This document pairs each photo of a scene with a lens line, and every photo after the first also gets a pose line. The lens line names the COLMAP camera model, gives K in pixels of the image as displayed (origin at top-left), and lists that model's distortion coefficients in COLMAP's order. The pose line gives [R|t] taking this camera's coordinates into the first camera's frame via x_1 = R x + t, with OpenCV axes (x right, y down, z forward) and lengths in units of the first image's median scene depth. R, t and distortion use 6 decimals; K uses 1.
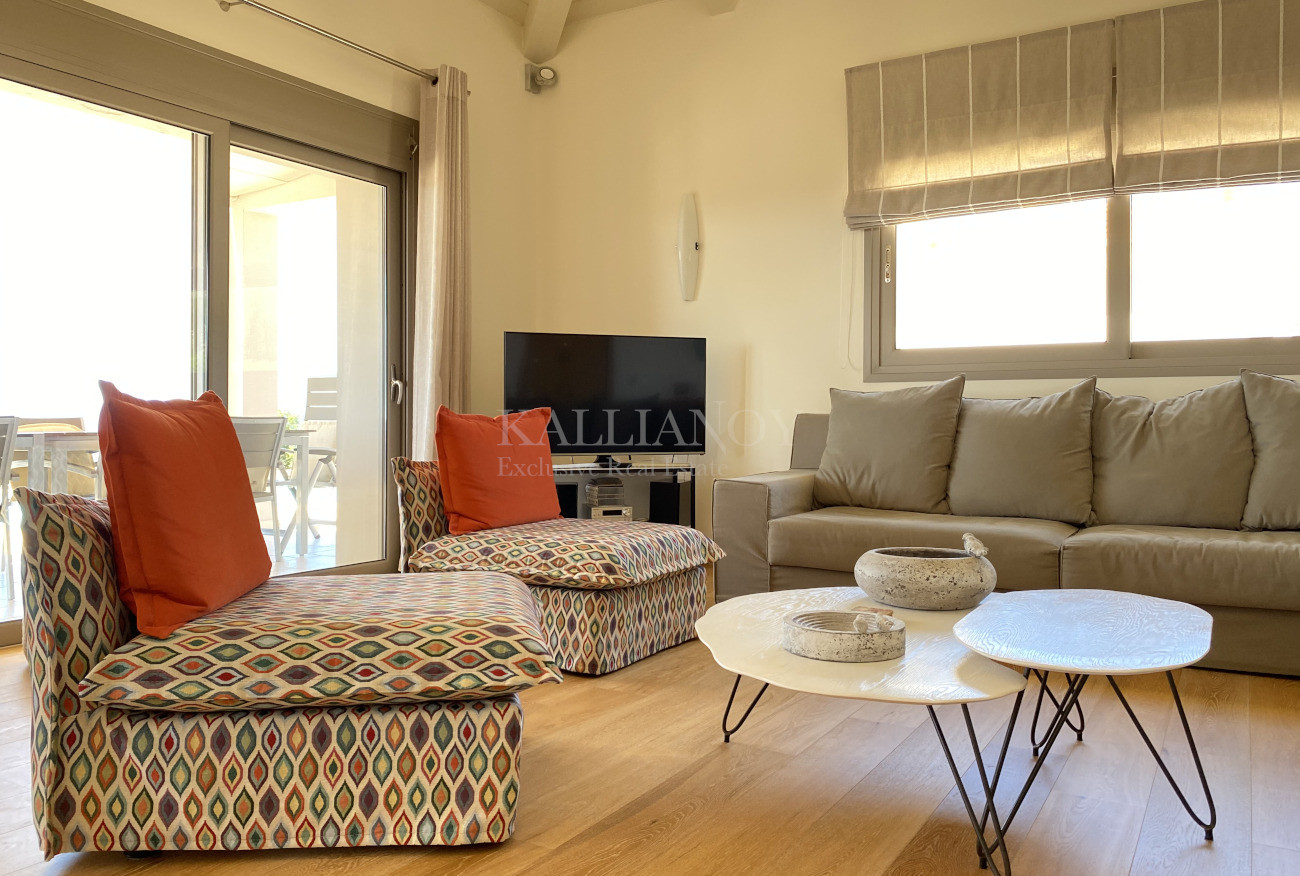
lens RADIAL K [[1005.2, 0, 630.0], [0, 1005.2, 382.6], [0, 0, 1]] dist [0.031378, 0.003025]
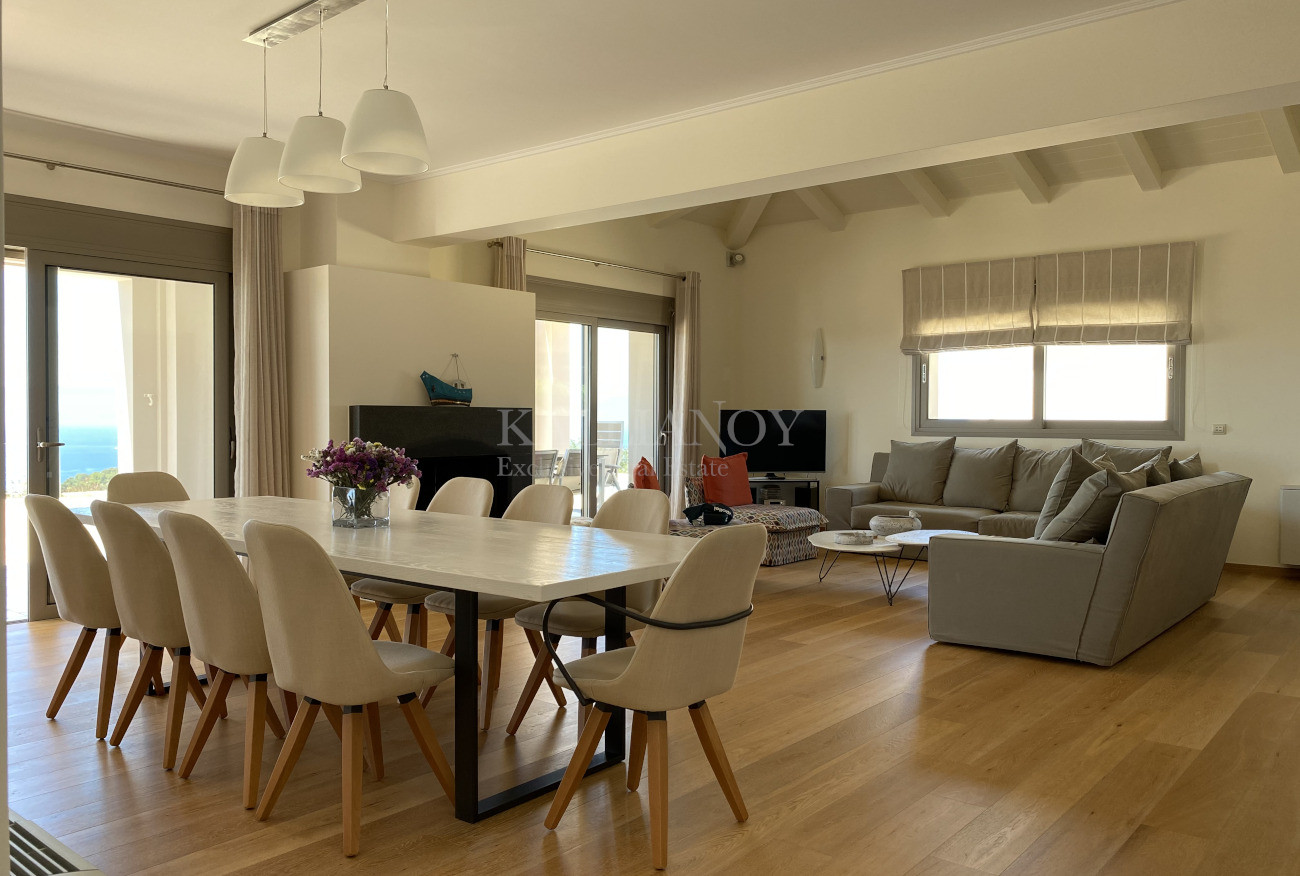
lens RADIAL K [[1000.4, 0, 642.7], [0, 1000.4, 435.1], [0, 0, 1]] dist [0.004974, -0.003729]
pose [[0.990793, 0.007996, -0.135147, -0.011494], [-0.000755, 0.998565, 0.053546, -0.110195], [0.135381, -0.052951, 0.989378, -0.988019]]
